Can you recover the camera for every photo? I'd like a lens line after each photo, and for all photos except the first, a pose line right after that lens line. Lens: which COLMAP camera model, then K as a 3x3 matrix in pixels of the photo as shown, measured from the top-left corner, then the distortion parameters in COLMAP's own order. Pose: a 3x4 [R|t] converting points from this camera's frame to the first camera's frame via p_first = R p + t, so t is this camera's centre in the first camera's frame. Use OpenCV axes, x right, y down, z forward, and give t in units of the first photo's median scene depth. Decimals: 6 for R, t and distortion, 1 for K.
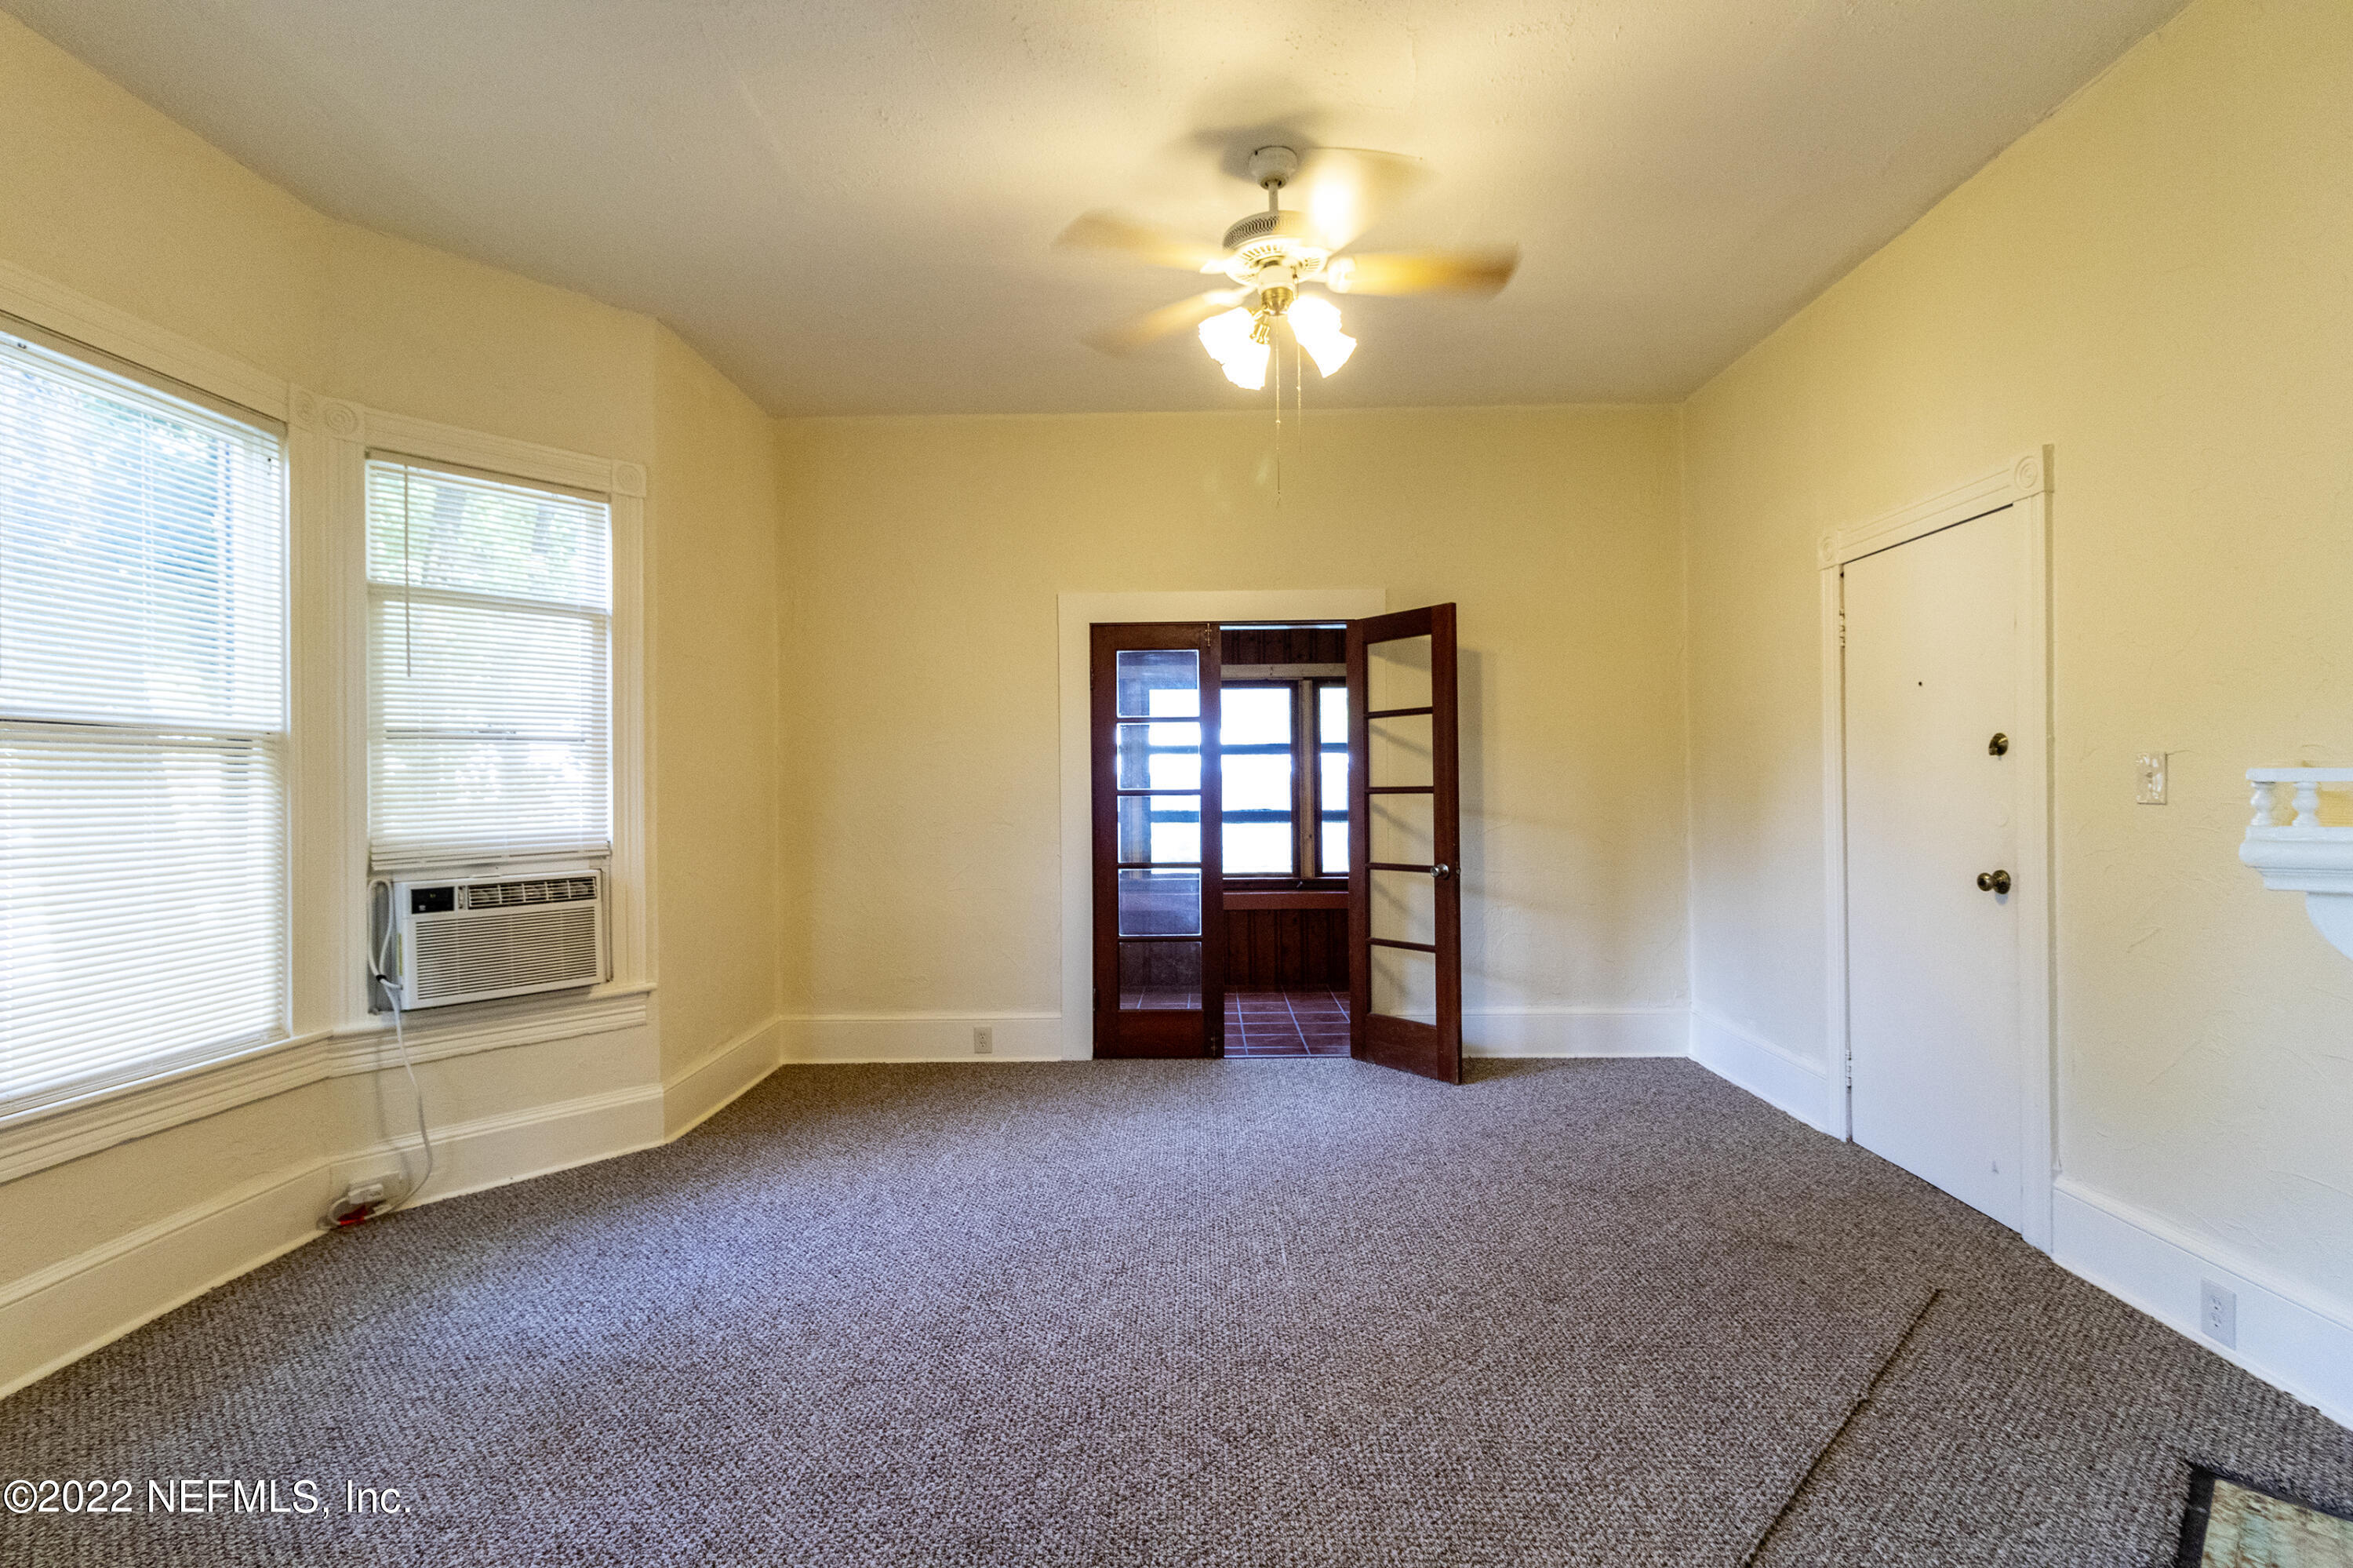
lens RADIAL K [[1077.0, 0, 1176.5], [0, 1077.0, 784.0], [0, 0, 1]] dist [-0.000277, 0.000621]
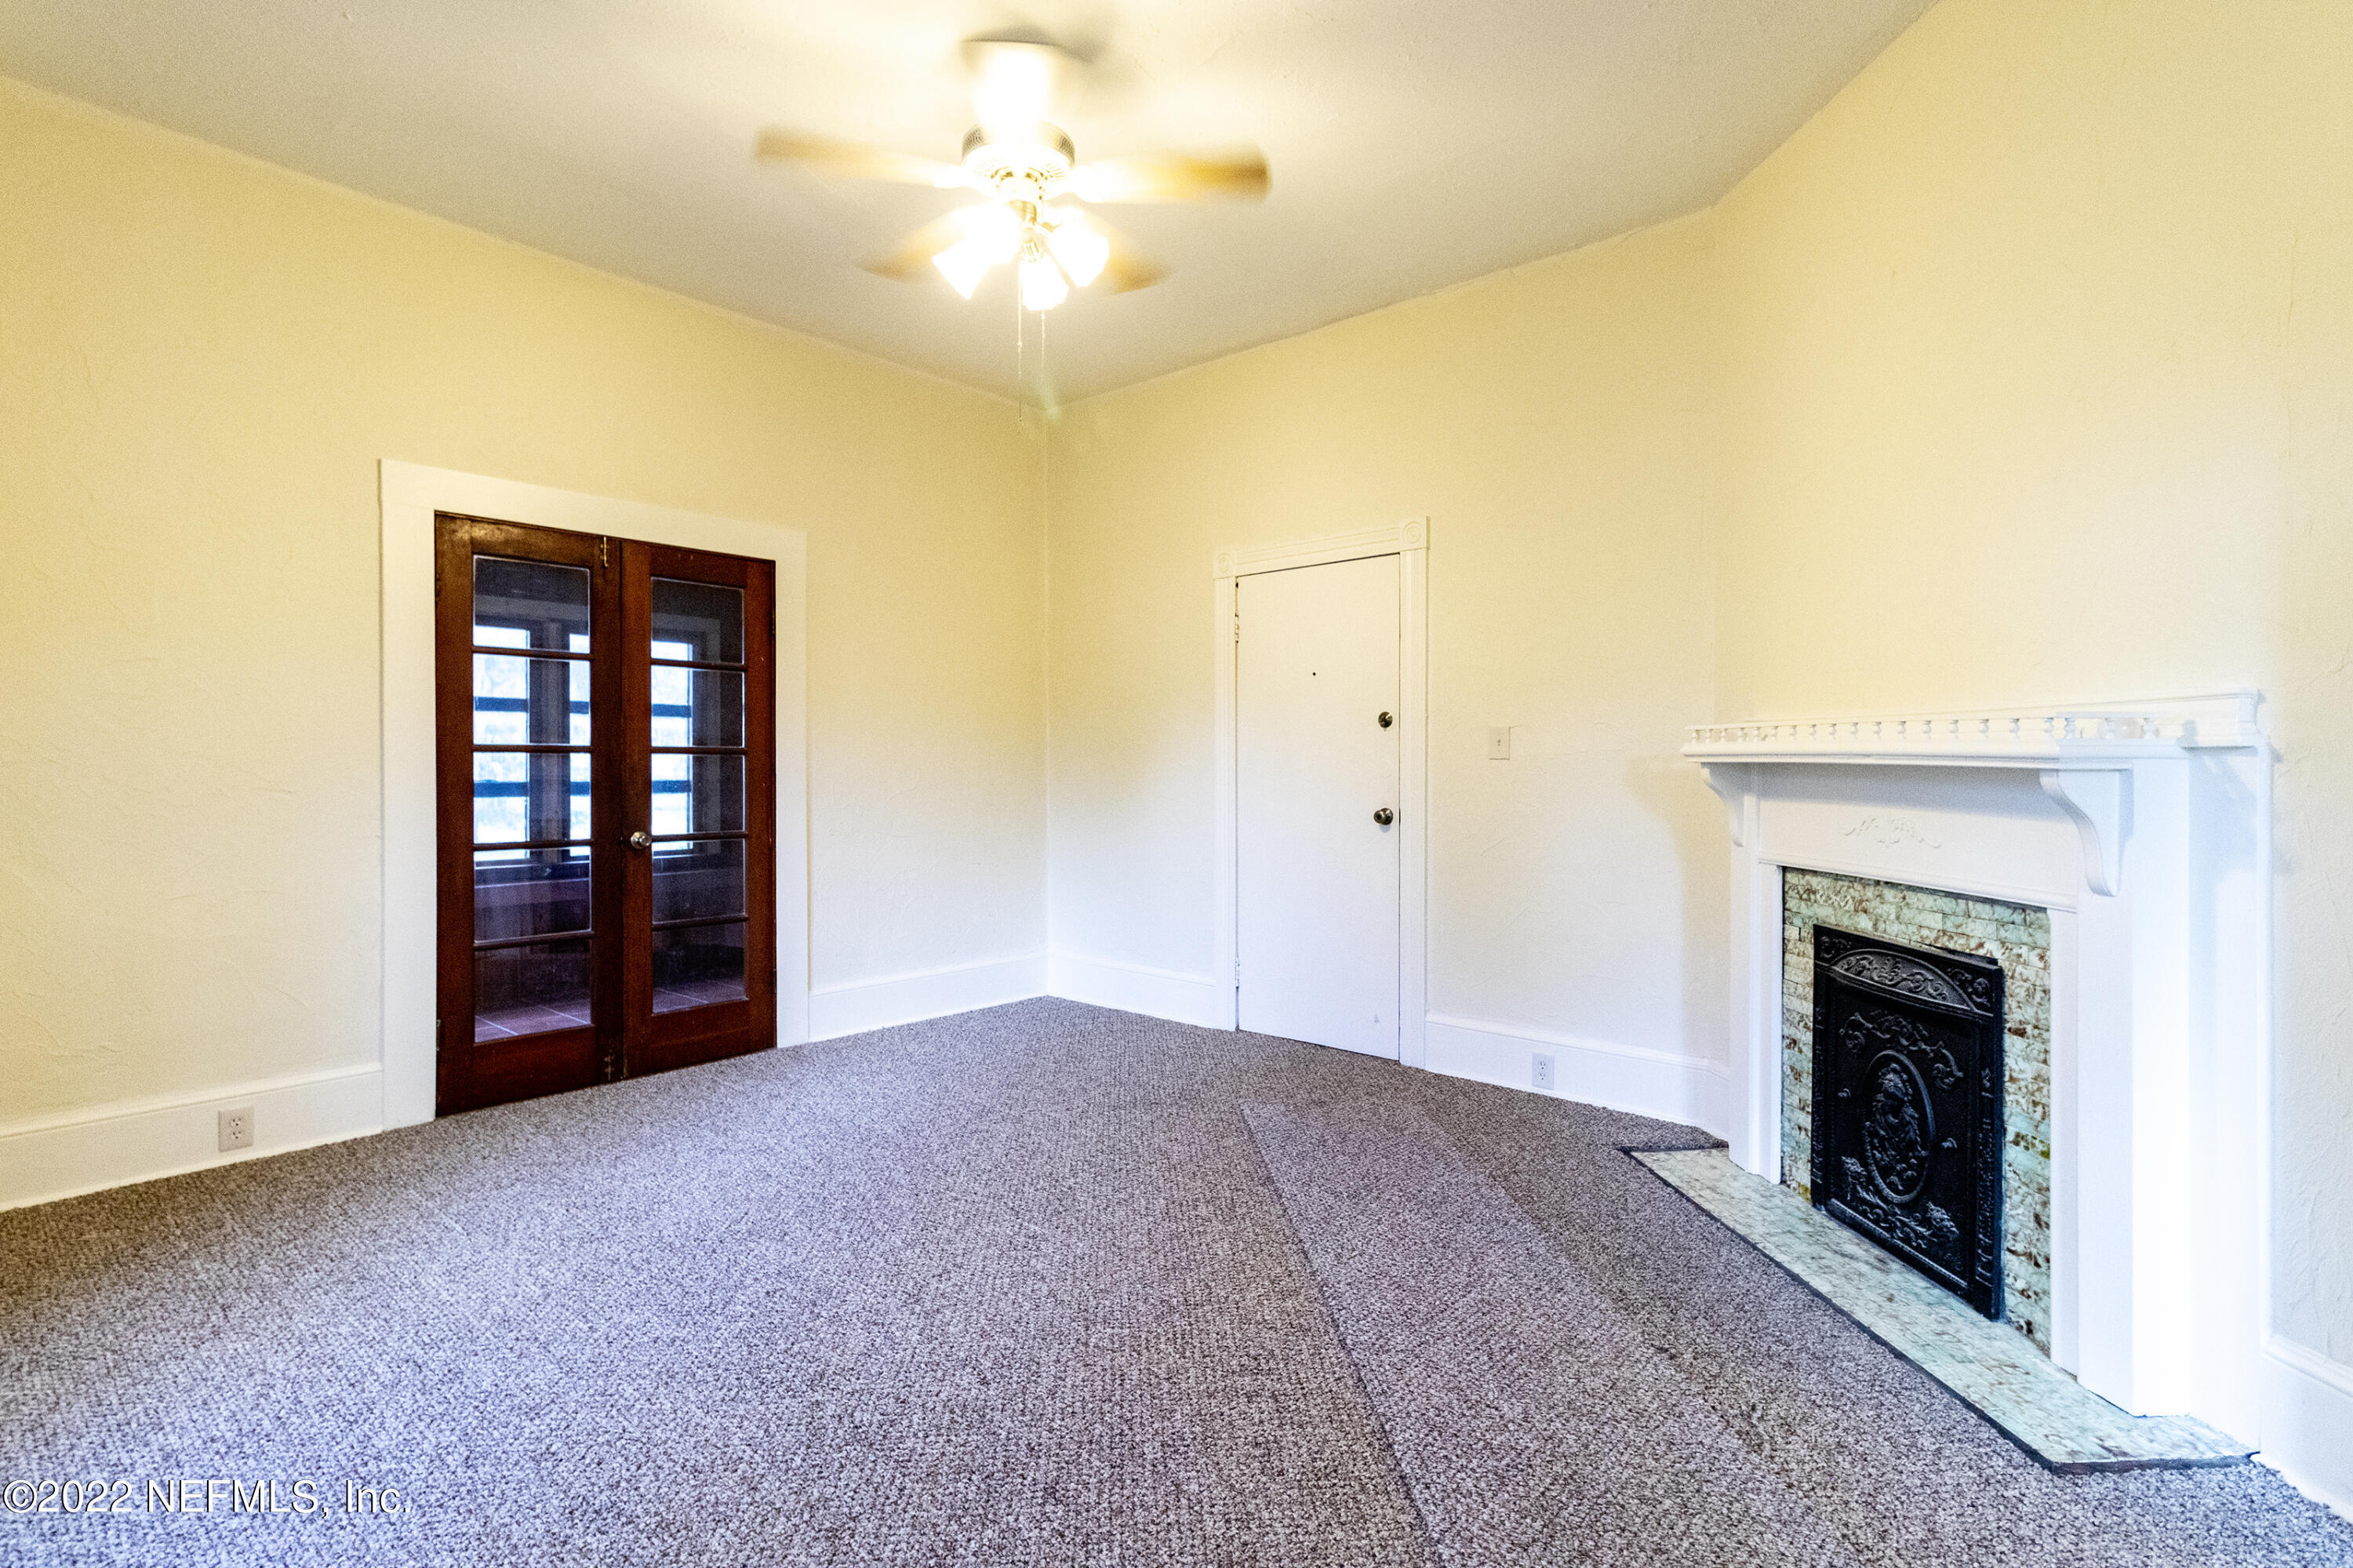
lens RADIAL K [[1114.3, 0, 1124.6], [0, 1114.3, 763.8], [0, 0, 1]] dist [0.000211, 0.000499]
pose [[0.663825, 0.012753, 0.747779, -0.456989], [-0.008485, 0.999919, -0.009520, 0.031265], [-0.747839, -0.000025, 0.663880, 0.228014]]
